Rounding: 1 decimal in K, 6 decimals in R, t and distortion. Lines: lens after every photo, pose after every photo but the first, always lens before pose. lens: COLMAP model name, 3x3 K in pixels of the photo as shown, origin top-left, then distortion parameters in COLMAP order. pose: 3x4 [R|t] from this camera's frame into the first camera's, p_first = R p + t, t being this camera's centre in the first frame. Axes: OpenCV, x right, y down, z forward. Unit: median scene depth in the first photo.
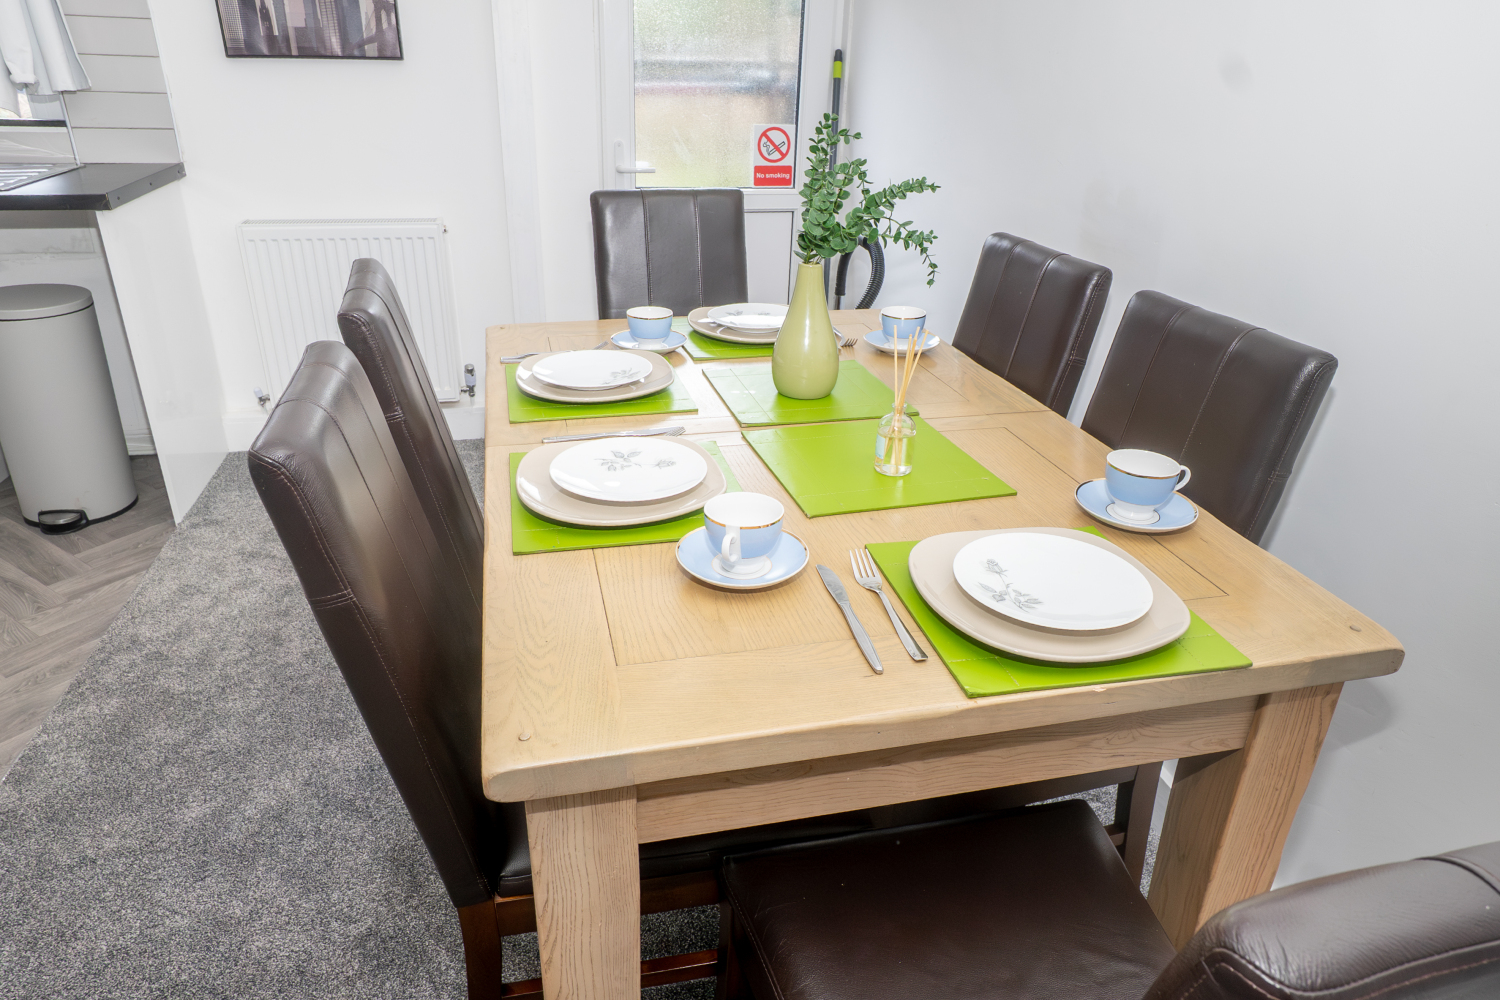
lens RADIAL K [[946.8, 0, 750.0], [0, 946.8, 500.0], [0, 0, 1]] dist [0.000254, -0.000825]
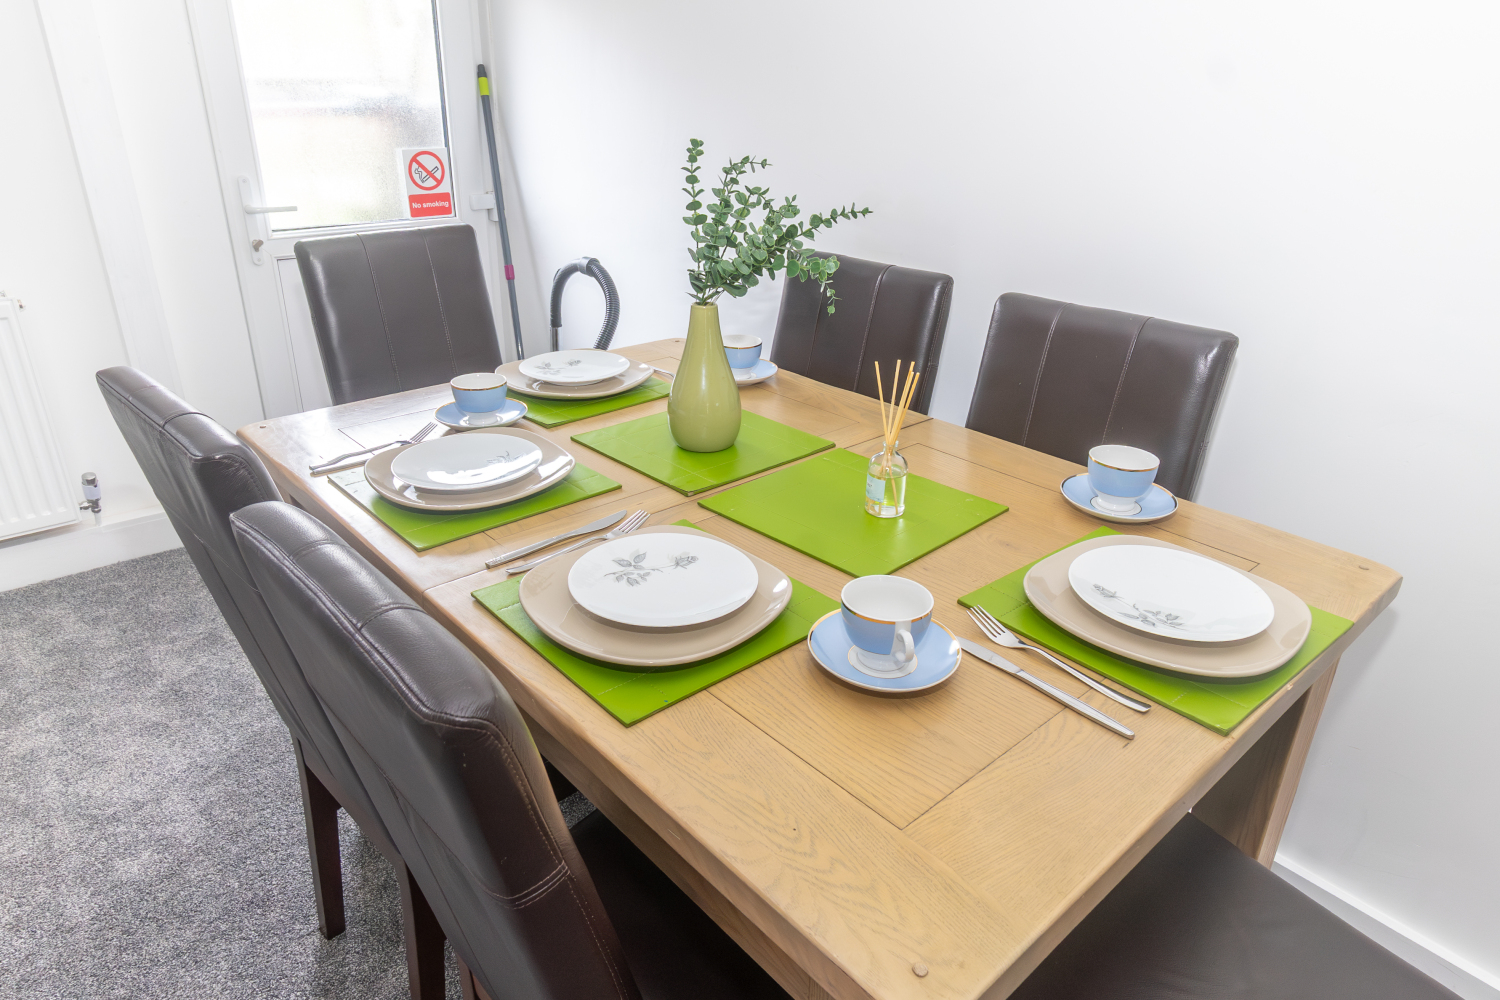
lens RADIAL K [[928.6, 0, 722.5], [0, 928.6, 502.7], [0, 0, 1]] dist [0.000222, 0.000627]
pose [[0.885483, -0.204930, 0.417042, -0.221406], [0.204685, 0.977753, 0.045860, -0.067426], [-0.417163, 0.044754, 0.907729, 0.128945]]
